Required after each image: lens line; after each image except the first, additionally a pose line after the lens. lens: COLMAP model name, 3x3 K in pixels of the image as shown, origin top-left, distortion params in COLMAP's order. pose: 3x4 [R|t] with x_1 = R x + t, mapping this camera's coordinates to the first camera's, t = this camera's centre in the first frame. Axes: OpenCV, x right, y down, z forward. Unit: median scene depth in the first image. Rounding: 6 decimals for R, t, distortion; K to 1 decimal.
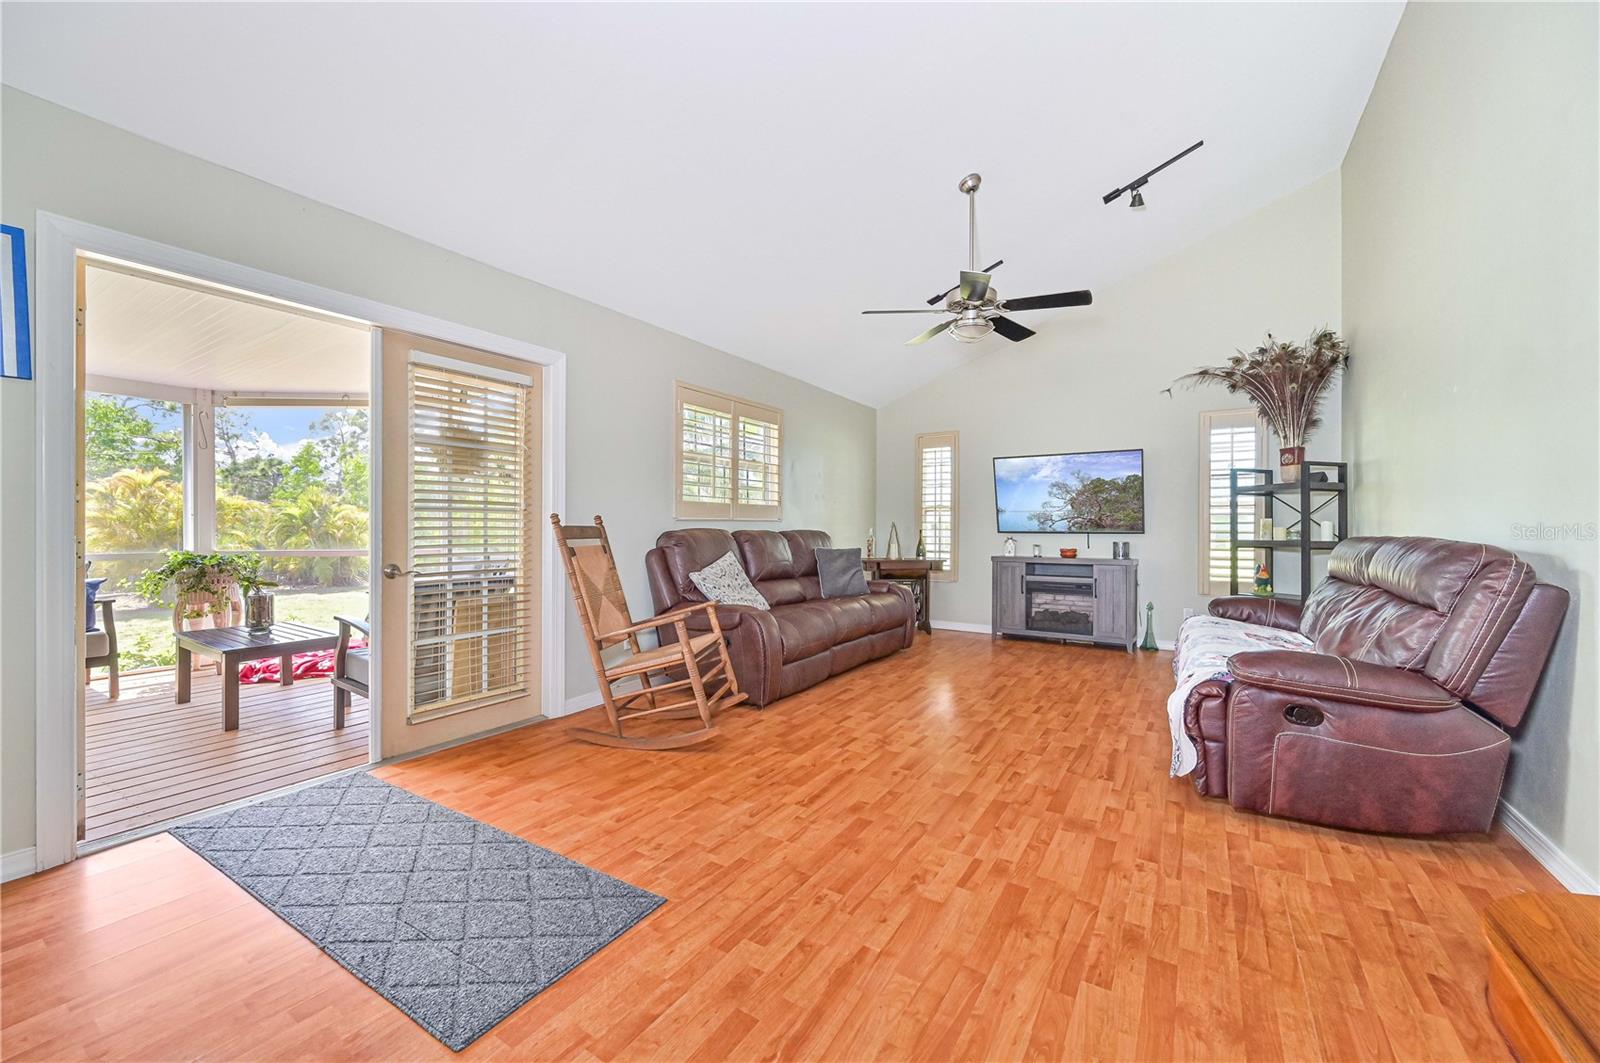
lens RADIAL K [[633.6, 0, 796.7], [0, 633.6, 527.0], [0, 0, 1]] dist [-0.003122, 0.000031]
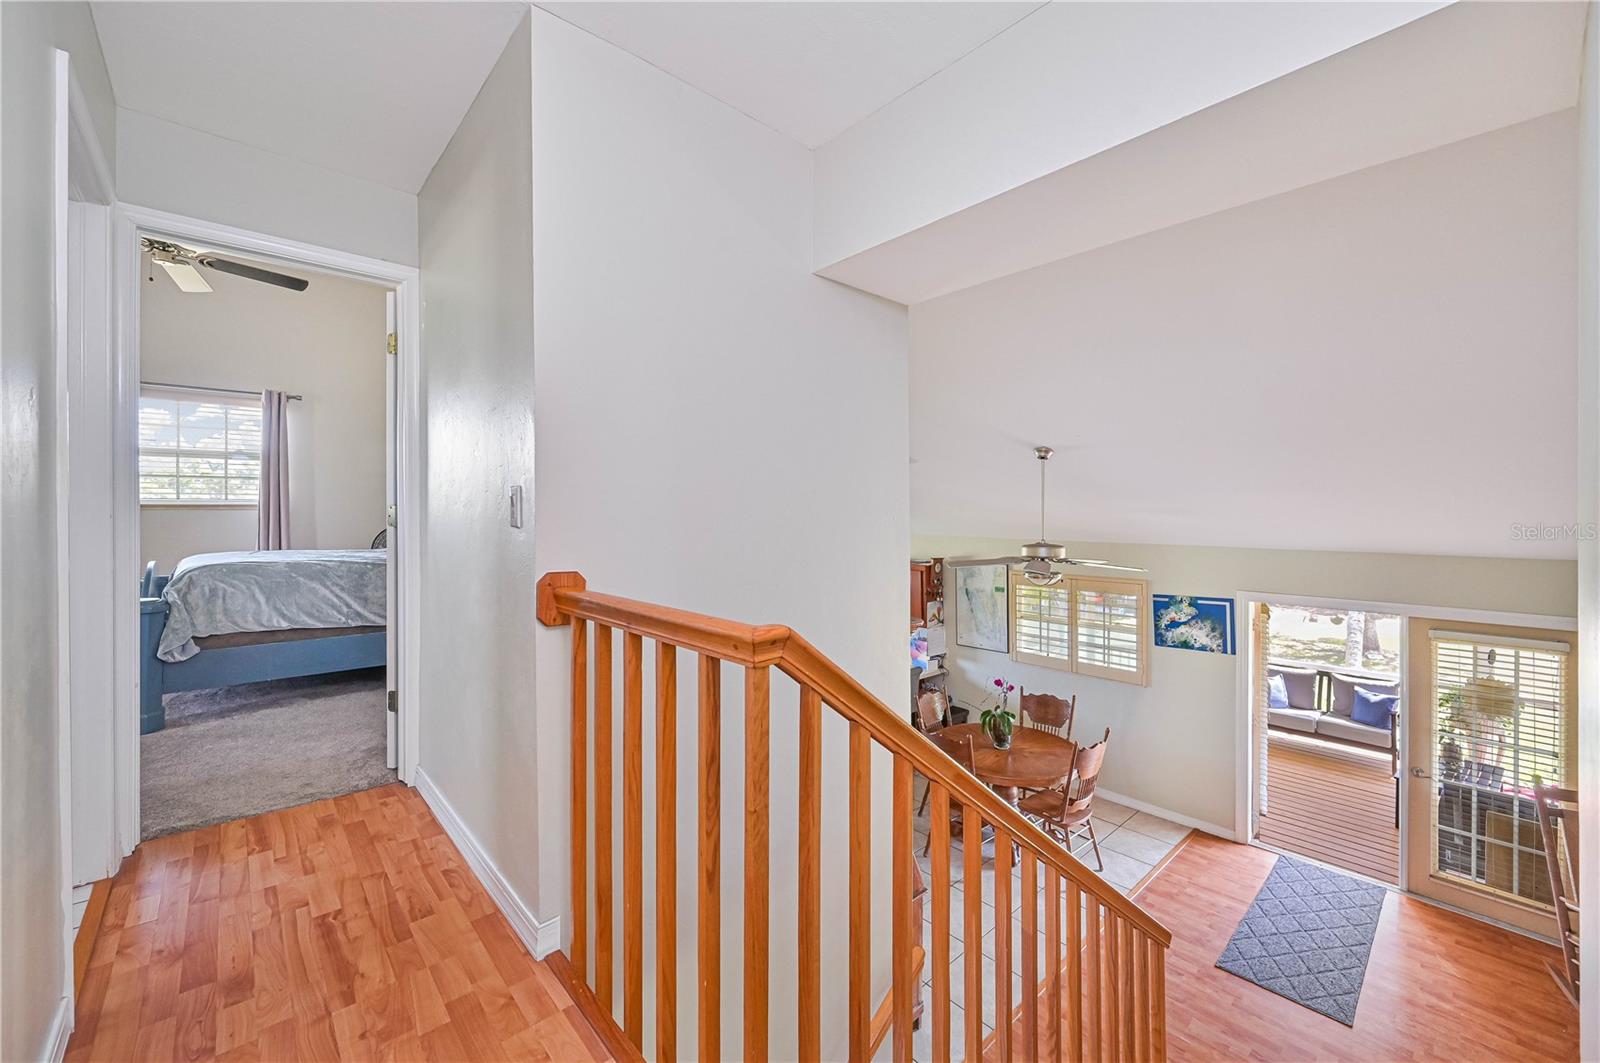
lens RADIAL K [[633.6, 0, 802.6], [0, 633.6, 516.6], [0, 0, 1]] dist [-0.003122, 0.000031]
pose [[-0.263517, 0.009766, -0.964605, 1.238000], [-0.002623, 0.999938, 0.010840, -0.570853], [0.964651, 0.005386, -0.263475, -0.041489]]
